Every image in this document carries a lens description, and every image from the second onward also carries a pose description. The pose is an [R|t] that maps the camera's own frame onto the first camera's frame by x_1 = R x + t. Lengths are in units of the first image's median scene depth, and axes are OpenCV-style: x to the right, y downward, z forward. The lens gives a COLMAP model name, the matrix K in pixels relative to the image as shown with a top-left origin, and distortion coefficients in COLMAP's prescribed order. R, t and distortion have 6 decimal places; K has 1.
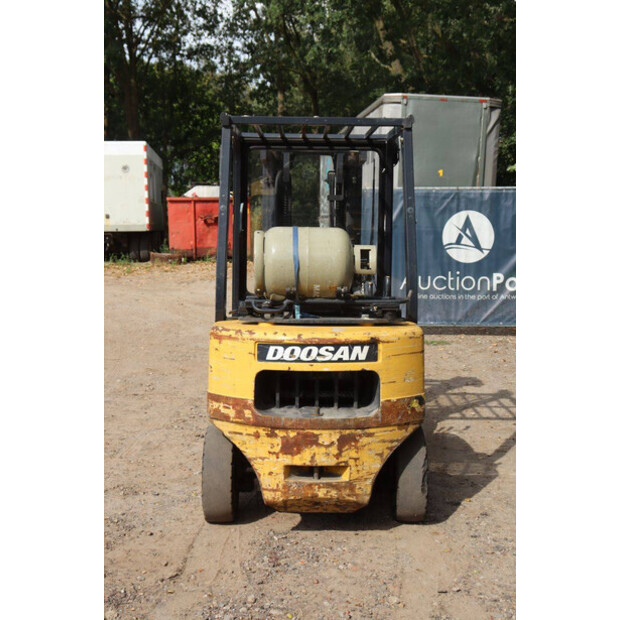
lens RADIAL K [[876.4, 0, 310.0], [0, 876.4, 310.0], [0, 0, 1]] dist [0.084985, 0.024976]
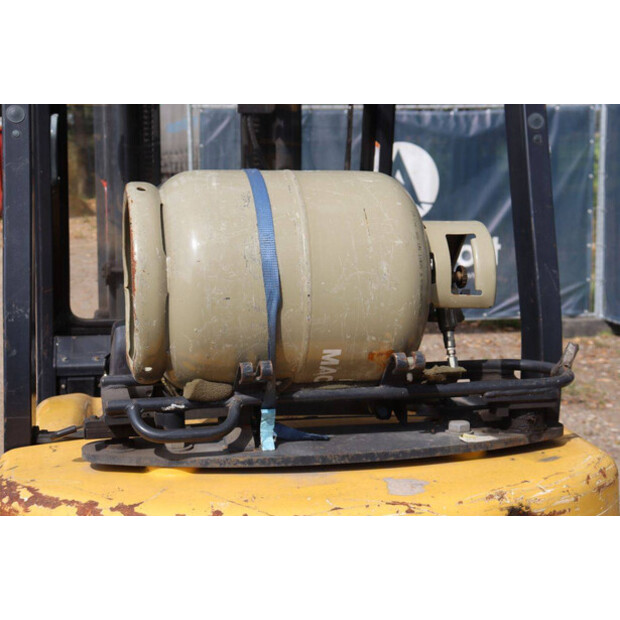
lens RADIAL K [[1074.2, 0, 309.3], [0, 1074.2, 305.5], [0, 0, 1]] dist [0.174194, 0.222962]
pose [[0.983266, -0.033210, 0.179121, -0.072242], [0.027624, 0.999054, 0.033593, -0.058997], [-0.180067, -0.028083, 0.983253, 0.617694]]
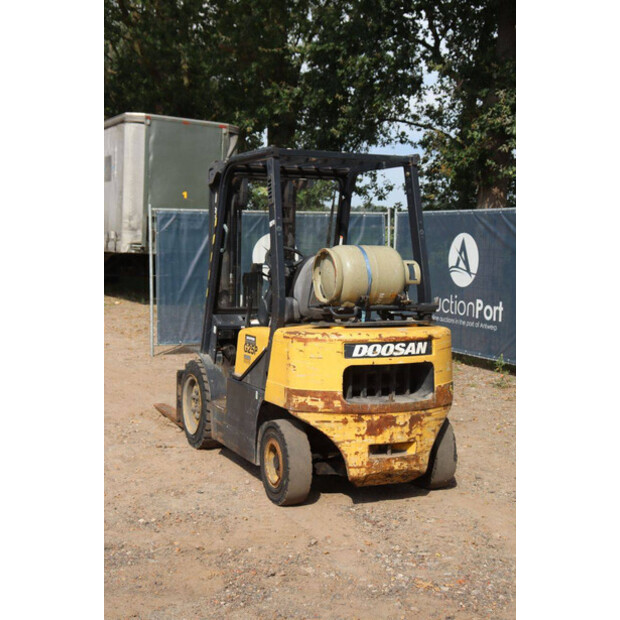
lens RADIAL K [[933.7, 0, 310.0], [0, 933.7, 310.0], [0, 0, 1]] dist [0.121982, 0.002438]
pose [[0.919010, -0.024639, 0.393463, -0.595678], [0.036601, 0.999067, -0.022926, 0.020302], [-0.392531, 0.035471, 0.919055, -0.140557]]
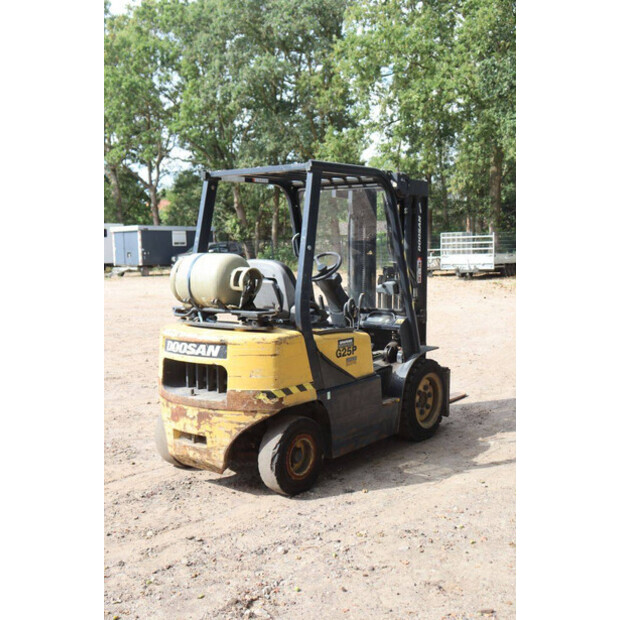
lens RADIAL K [[706.3, 0, 310.0], [0, 706.3, 310.0], [0, 0, 1]] dist [0.010495, 0.035638]
pose [[0.773114, 0.046427, -0.632566, 0.817625], [-0.050972, 0.998640, 0.010998, -0.029644], [0.632216, 0.023741, 0.774428, 0.280824]]
